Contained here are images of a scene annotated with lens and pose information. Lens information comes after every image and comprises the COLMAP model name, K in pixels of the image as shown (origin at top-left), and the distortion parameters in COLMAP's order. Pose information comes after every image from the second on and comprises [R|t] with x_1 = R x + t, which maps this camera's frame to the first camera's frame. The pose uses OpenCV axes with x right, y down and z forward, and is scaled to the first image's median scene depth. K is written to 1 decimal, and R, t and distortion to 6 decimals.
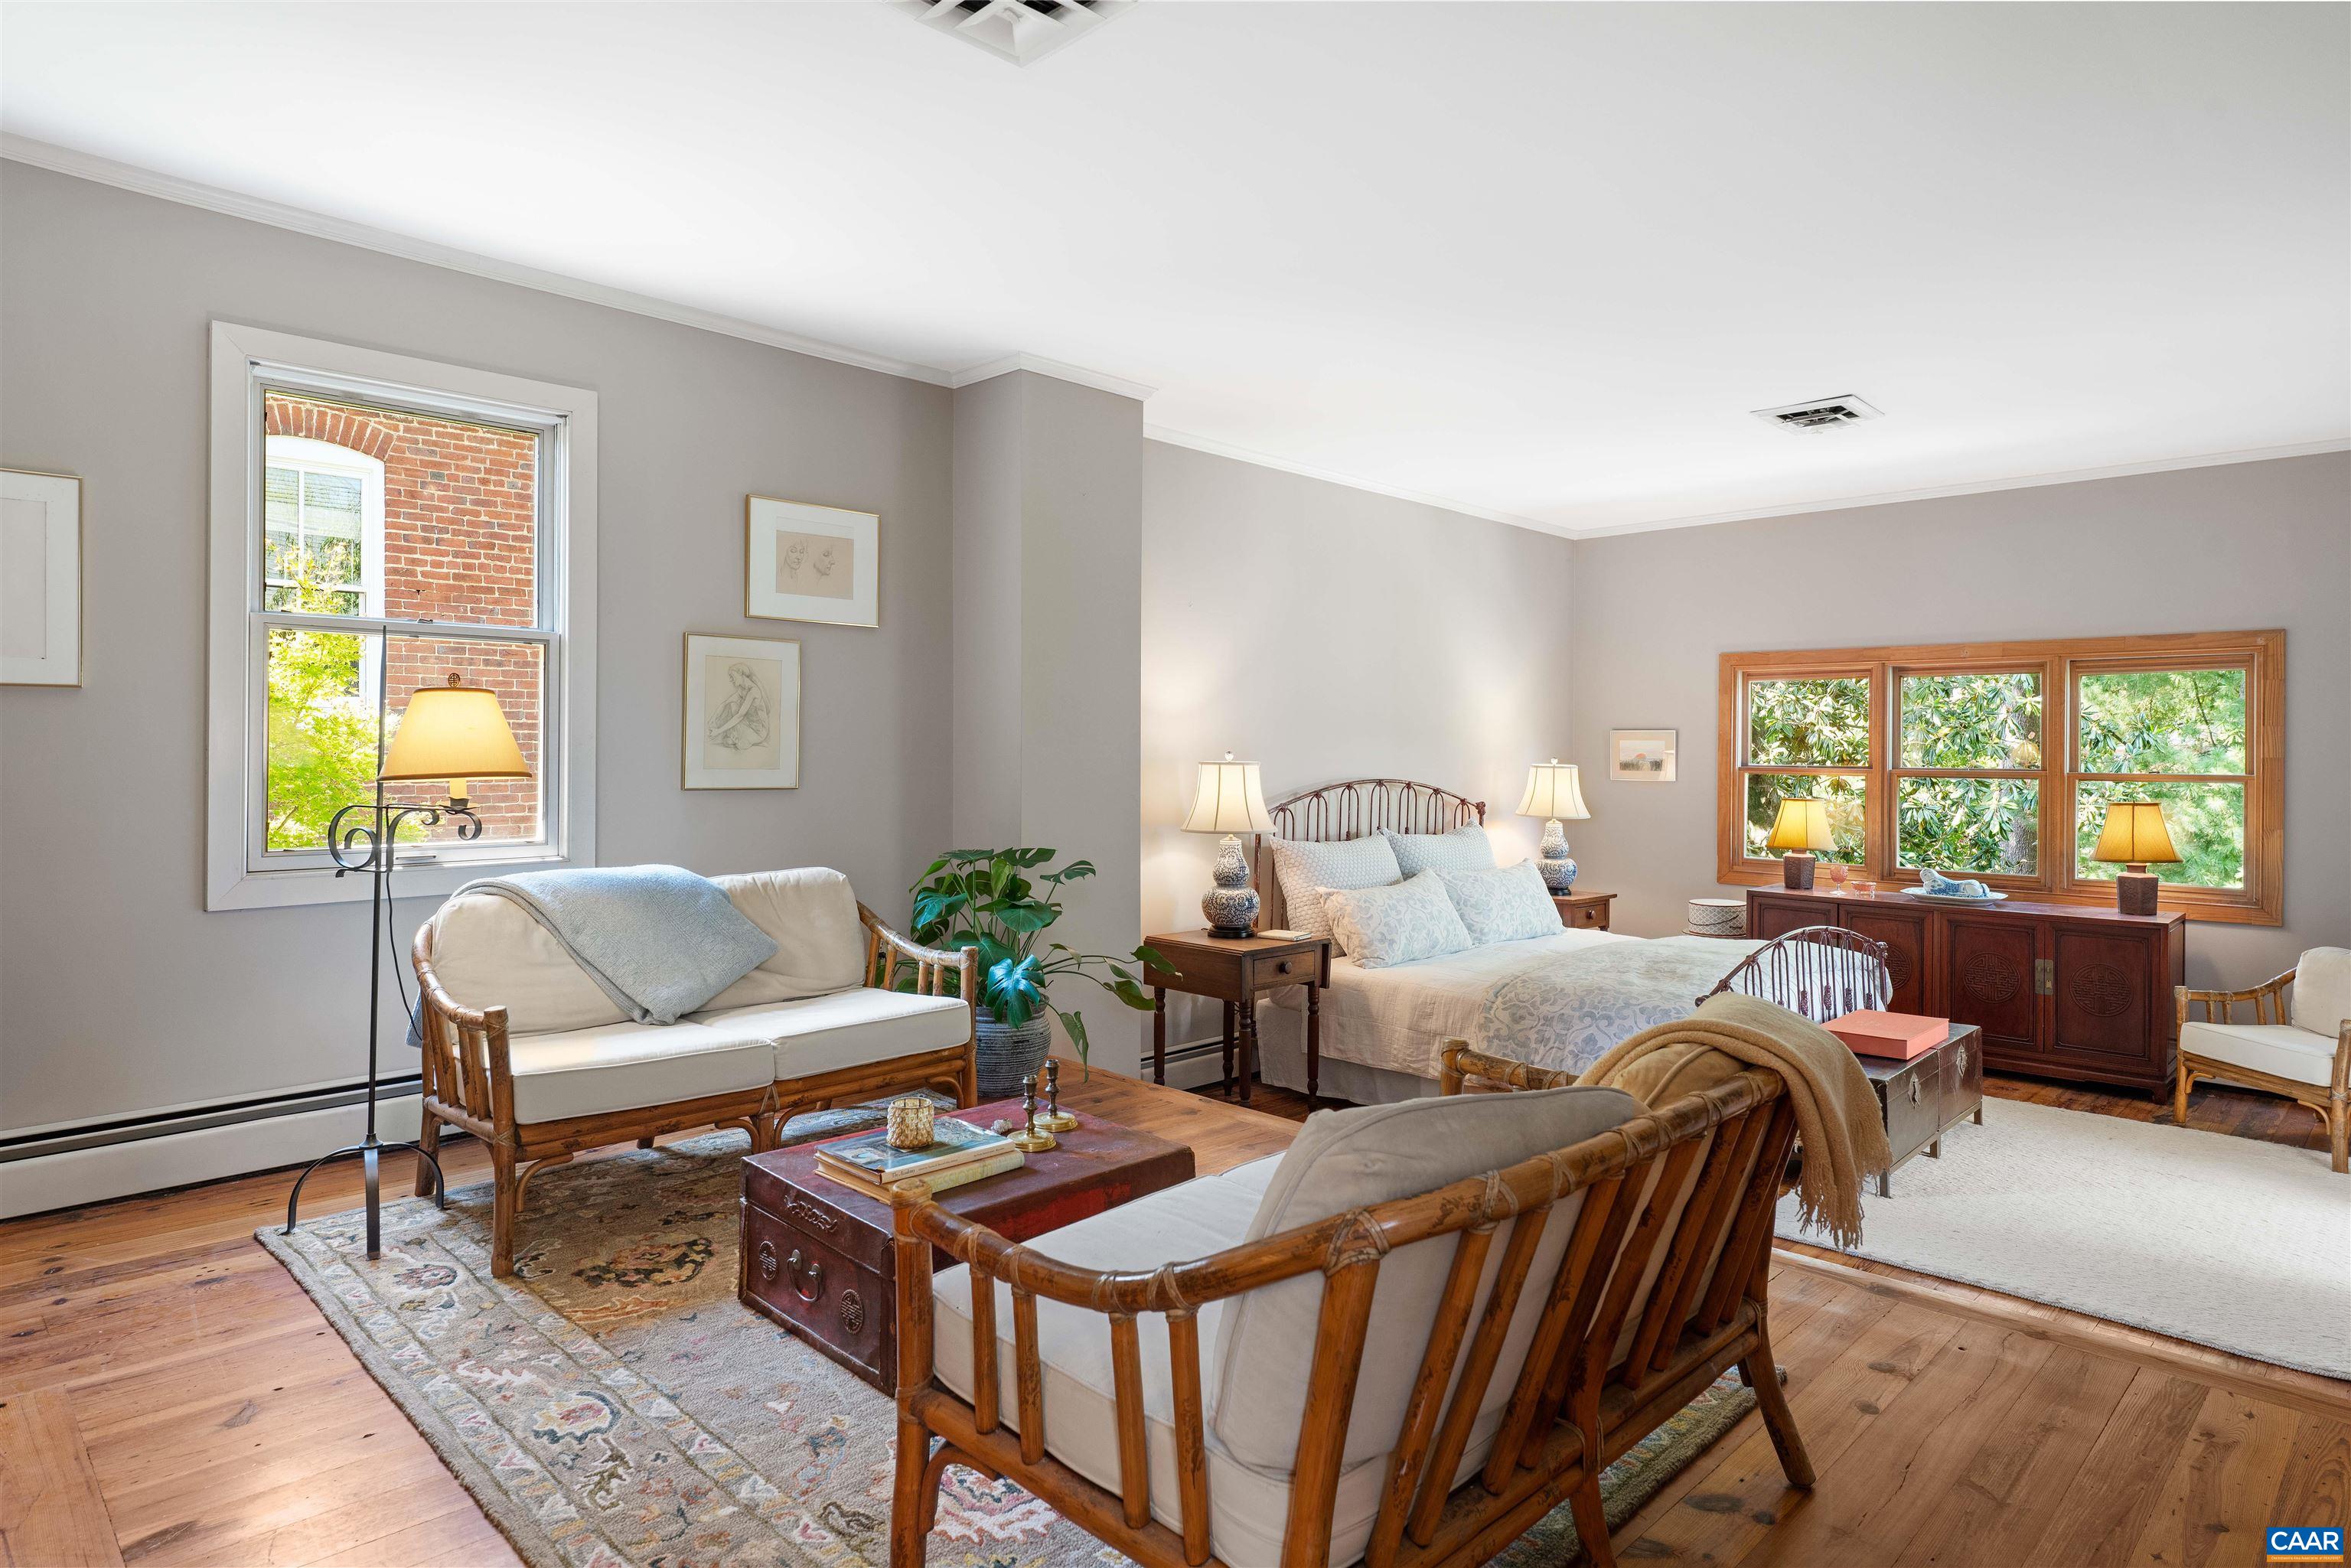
lens RADIAL K [[1279.2, 0, 1178.4], [0, 1279.2, 770.2], [0, 0, 1]] dist [-0.001348, 0.001134]
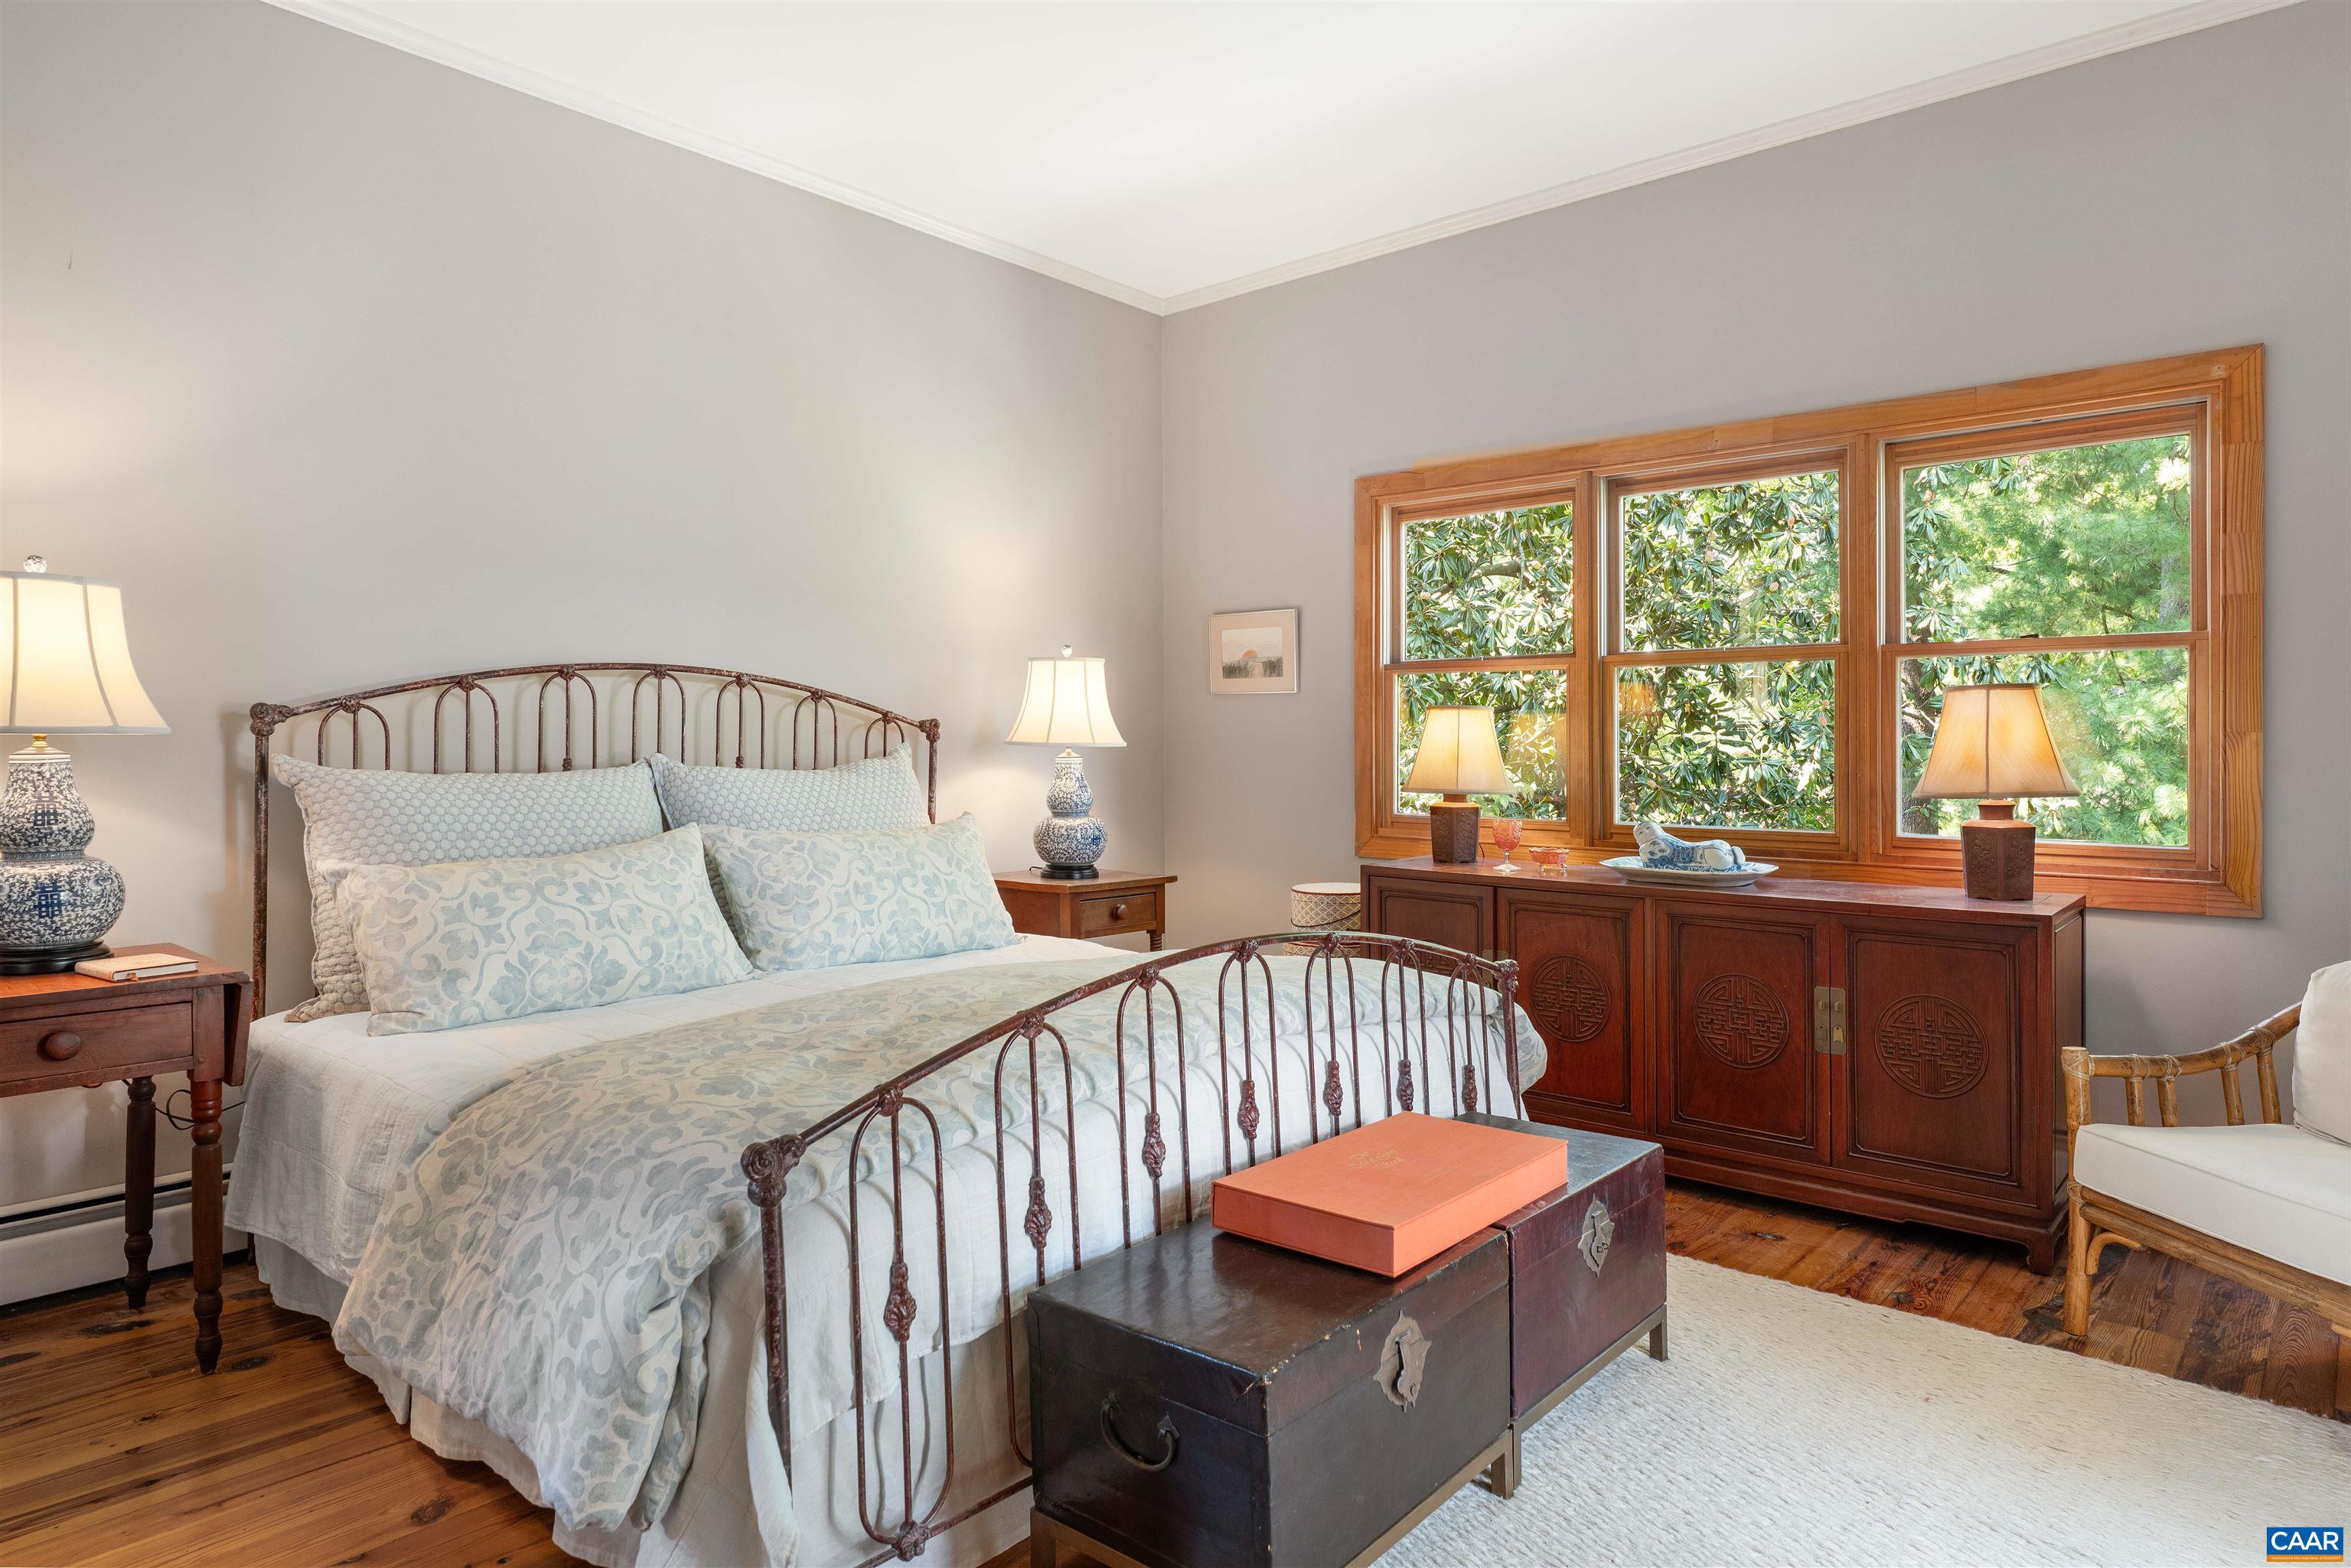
lens RADIAL K [[1361.0, 0, 1167.2], [0, 1361.0, 751.4], [0, 0, 1]] dist [0.001750, -0.000245]
pose [[0.997559, -0.003358, 0.069742, 0.359693], [0.003827, 0.999971, -0.006596, 0.052924], [-0.069718, 0.006847, 0.997543, 0.451602]]
